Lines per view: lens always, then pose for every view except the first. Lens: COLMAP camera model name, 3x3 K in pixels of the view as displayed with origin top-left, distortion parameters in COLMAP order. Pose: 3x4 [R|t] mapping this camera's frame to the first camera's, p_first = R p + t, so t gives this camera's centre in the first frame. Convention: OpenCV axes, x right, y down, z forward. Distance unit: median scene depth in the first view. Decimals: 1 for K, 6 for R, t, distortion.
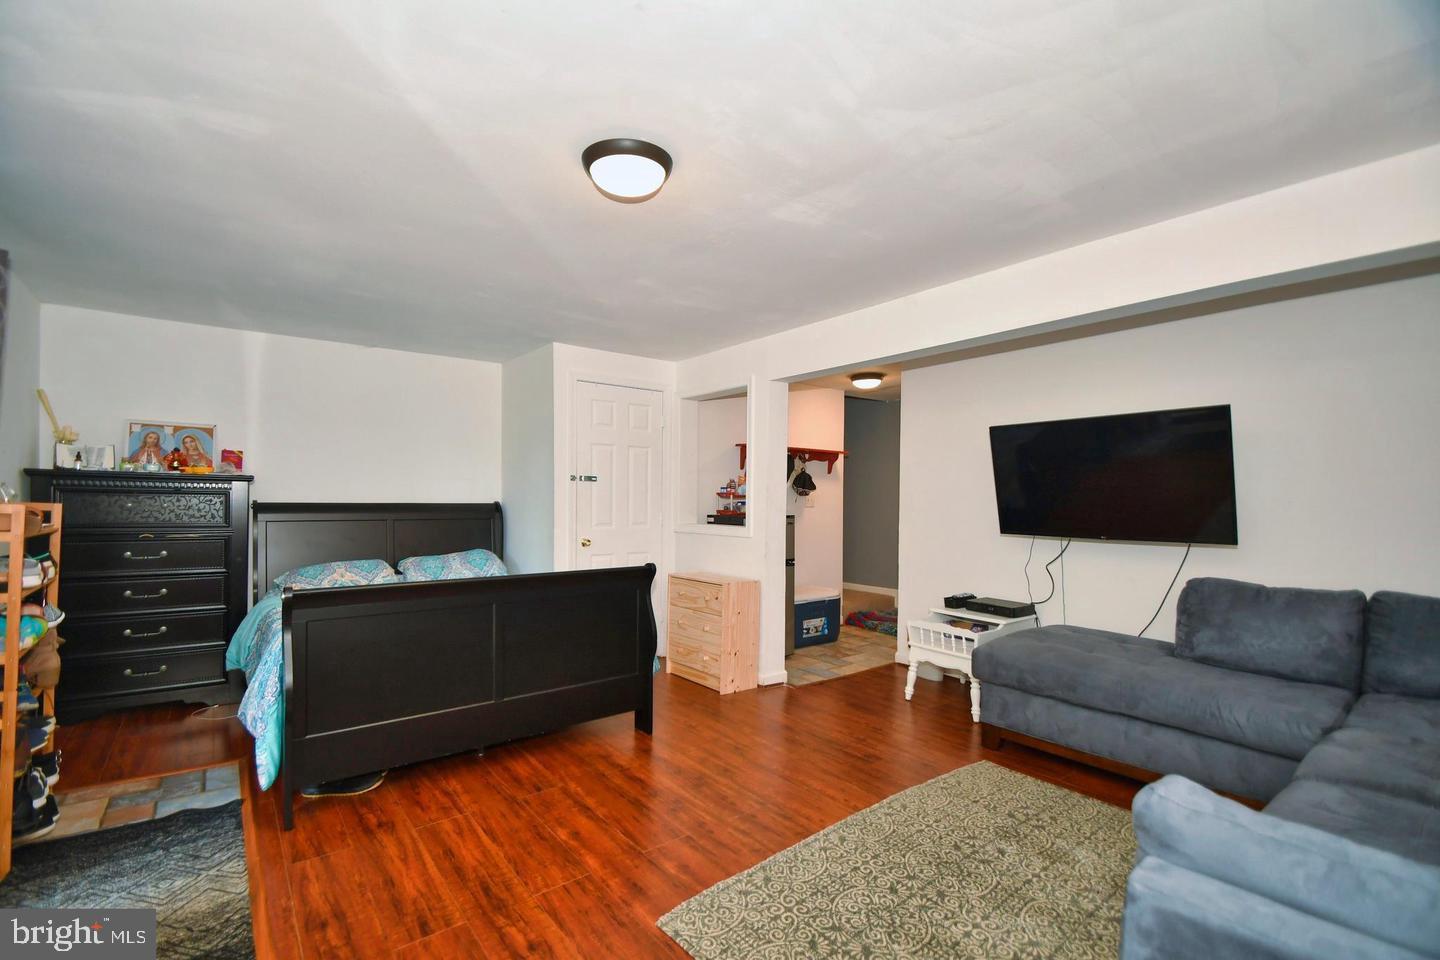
lens RADIAL K [[615.7, 0, 713.9], [0, 615.7, 502.0], [0, 0, 1]] dist [-0.022939, -0.000903]
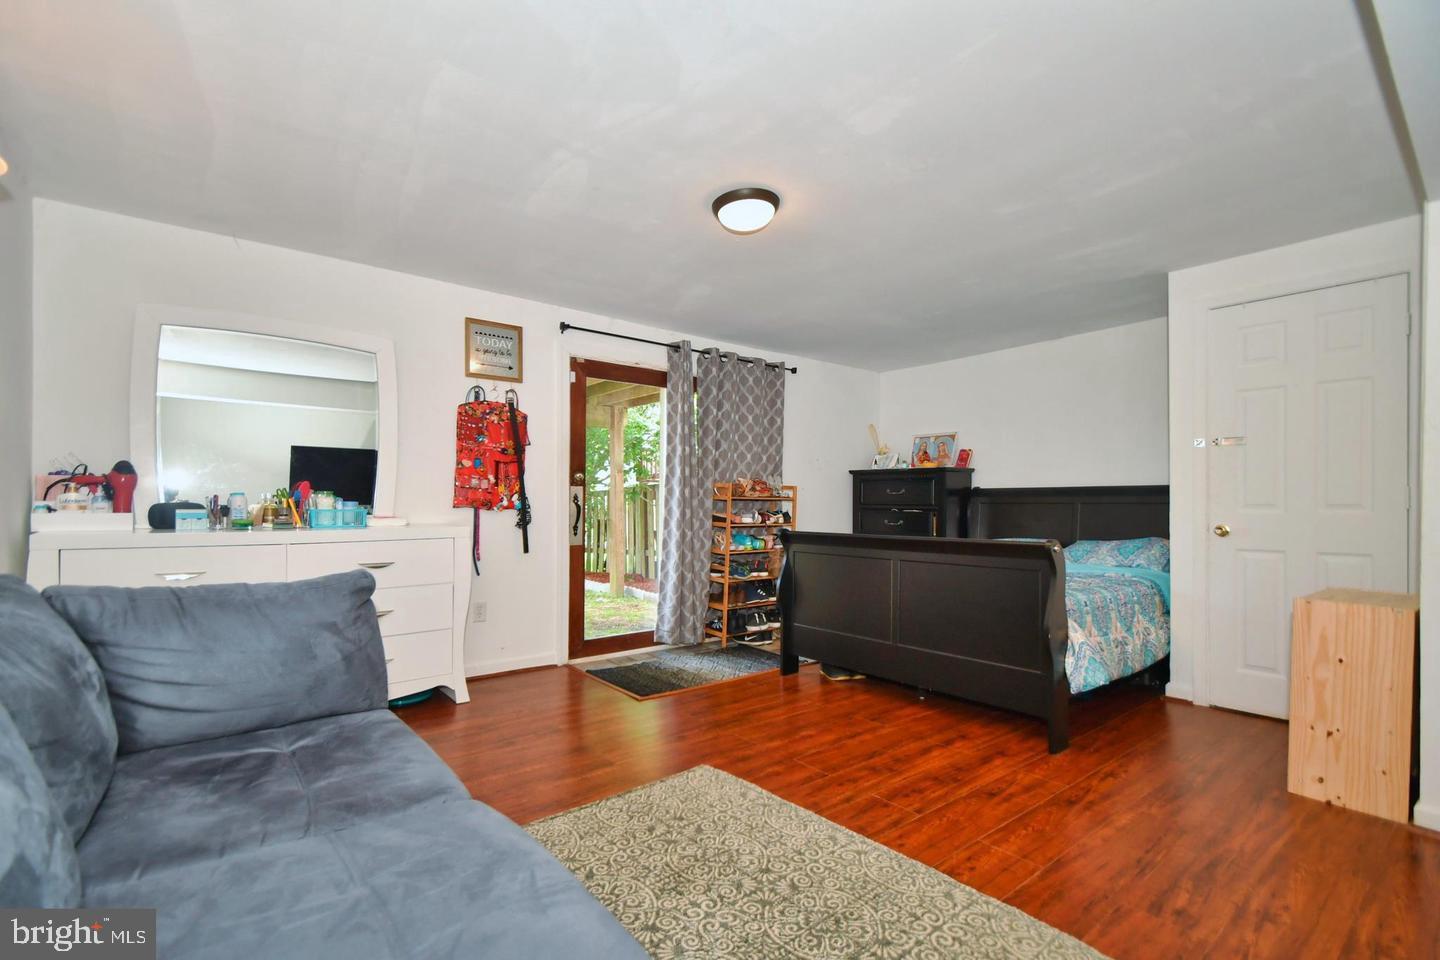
lens RADIAL K [[615.7, 0, 713.9], [0, 615.7, 502.0], [0, 0, 1]] dist [-0.022939, -0.000903]
pose [[0.067019, 0.005844, -0.997735, 0.982887], [-0.005567, 0.999969, 0.005483, 0.048757], [0.997736, 0.005187, 0.067049, 0.681786]]
